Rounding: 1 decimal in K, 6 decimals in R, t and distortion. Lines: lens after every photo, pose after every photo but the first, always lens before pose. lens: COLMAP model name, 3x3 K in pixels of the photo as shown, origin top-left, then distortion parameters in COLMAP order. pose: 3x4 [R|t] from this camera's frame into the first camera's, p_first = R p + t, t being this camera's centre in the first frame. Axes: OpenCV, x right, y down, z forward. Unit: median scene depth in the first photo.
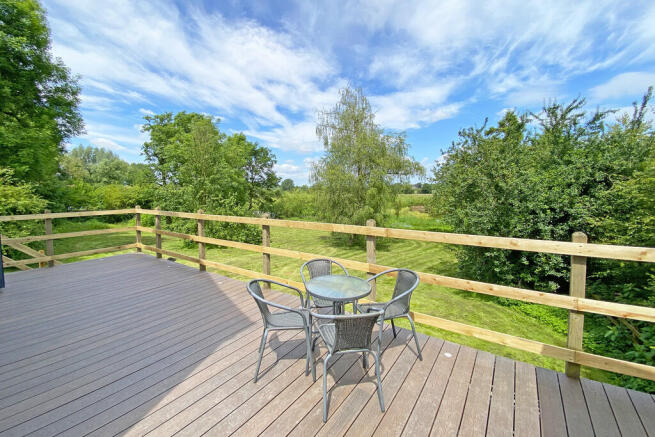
lens RADIAL K [[273.3, 0, 305.8], [0, 273.3, 216.6], [0, 0, 1]] dist [-0.021861, -0.001150]
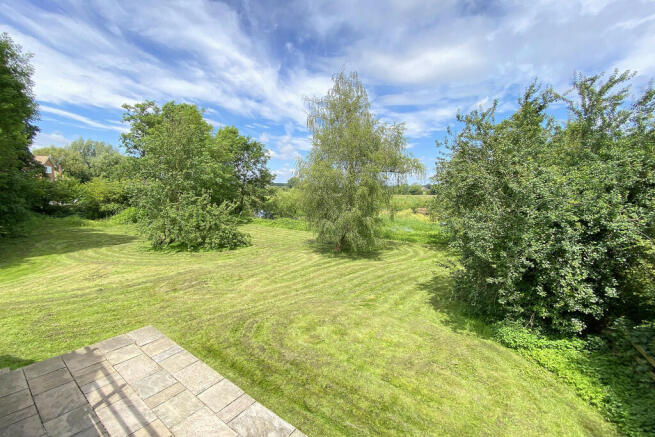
lens RADIAL K [[273.3, 0, 308.3], [0, 273.3, 221.6], [0, 0, 1]] dist [-0.021861, -0.001150]
pose [[0.999488, 0.023024, -0.022230, 0.173476], [-0.022502, 0.999471, 0.023481, -0.023760], [0.022758, -0.022969, 0.999477, 0.232306]]
